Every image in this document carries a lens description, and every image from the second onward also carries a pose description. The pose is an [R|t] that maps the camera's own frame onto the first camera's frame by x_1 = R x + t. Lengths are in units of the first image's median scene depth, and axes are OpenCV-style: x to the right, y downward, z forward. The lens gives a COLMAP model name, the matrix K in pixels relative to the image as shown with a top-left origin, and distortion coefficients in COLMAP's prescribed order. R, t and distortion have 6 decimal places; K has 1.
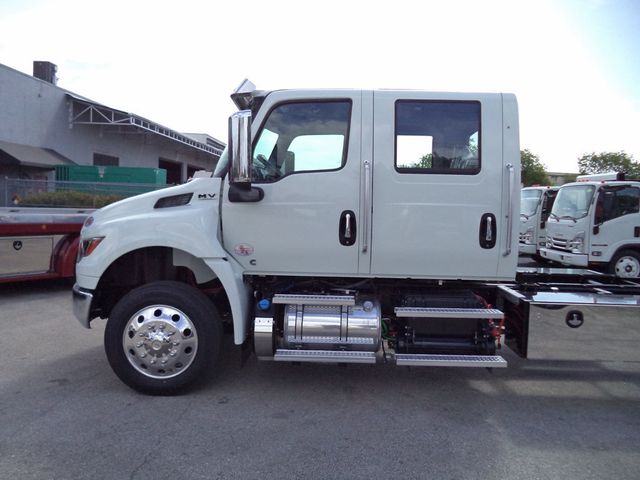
lens RADIAL K [[554.5, 0, 322.1], [0, 554.5, 238.1], [0, 0, 1]] dist [0.126751, -0.318514]
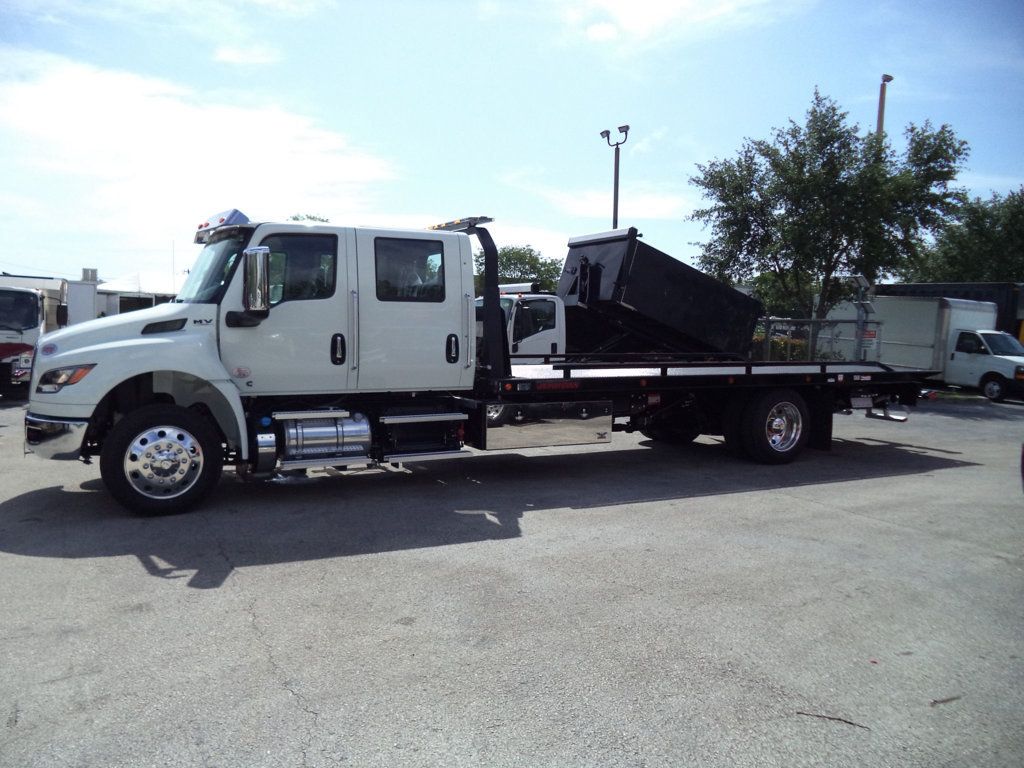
lens RADIAL K [[853.6, 0, 517.5], [0, 853.6, 400.7], [0, 0, 1]] dist [-0.013234, -0.009775]
pose [[0.887621, -0.051792, 0.457654, -0.419401], [0.034161, 0.998324, 0.046723, 0.017505], [-0.459306, -0.025838, 0.887902, -0.691502]]
